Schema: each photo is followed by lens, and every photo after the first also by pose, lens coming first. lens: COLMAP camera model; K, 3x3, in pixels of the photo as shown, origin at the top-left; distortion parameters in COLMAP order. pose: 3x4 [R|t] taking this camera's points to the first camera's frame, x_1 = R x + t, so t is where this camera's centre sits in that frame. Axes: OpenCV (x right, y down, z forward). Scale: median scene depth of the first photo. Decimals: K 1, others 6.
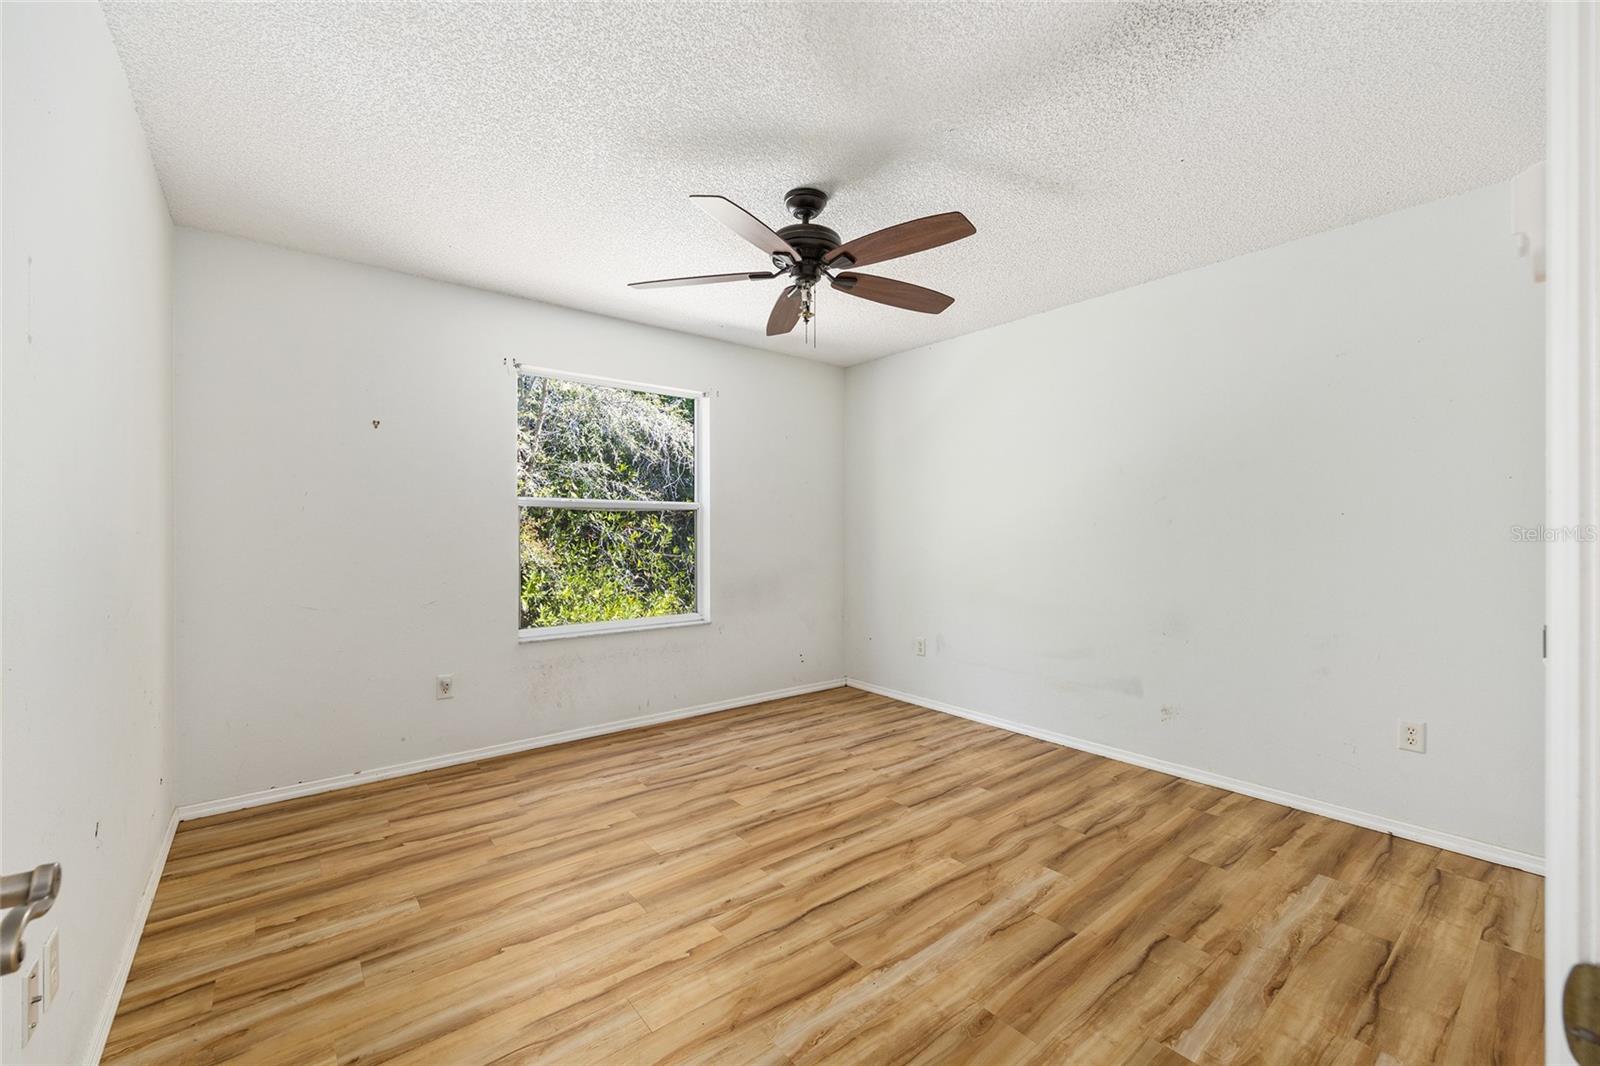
lens RADIAL K [[641.7, 0, 794.5], [0, 641.7, 531.9], [0, 0, 1]] dist [0.001616, 0.000188]
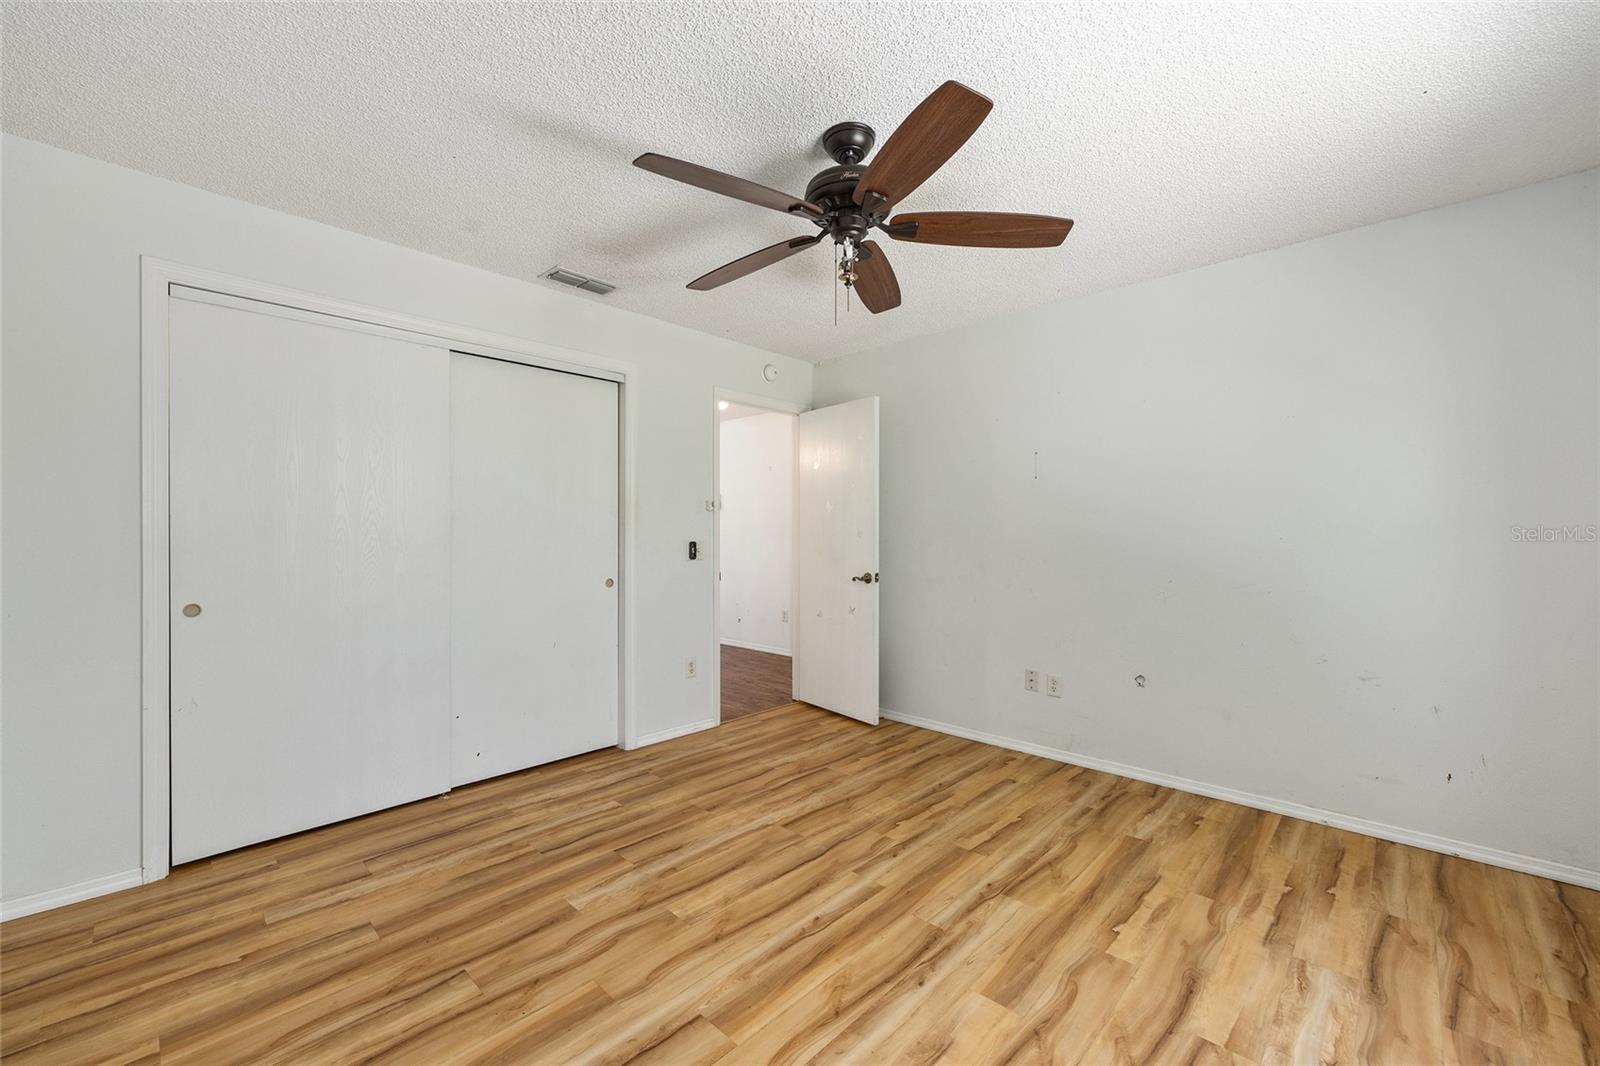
lens RADIAL K [[641.7, 0, 797.8], [0, 641.7, 531.4], [0, 0, 1]] dist [0.001616, 0.000188]
pose [[-0.990789, -0.002362, -0.135395, 0.223445], [-0.001502, 0.999978, -0.006449, -0.003300], [0.135407, -0.006186, -0.990771, 2.078660]]
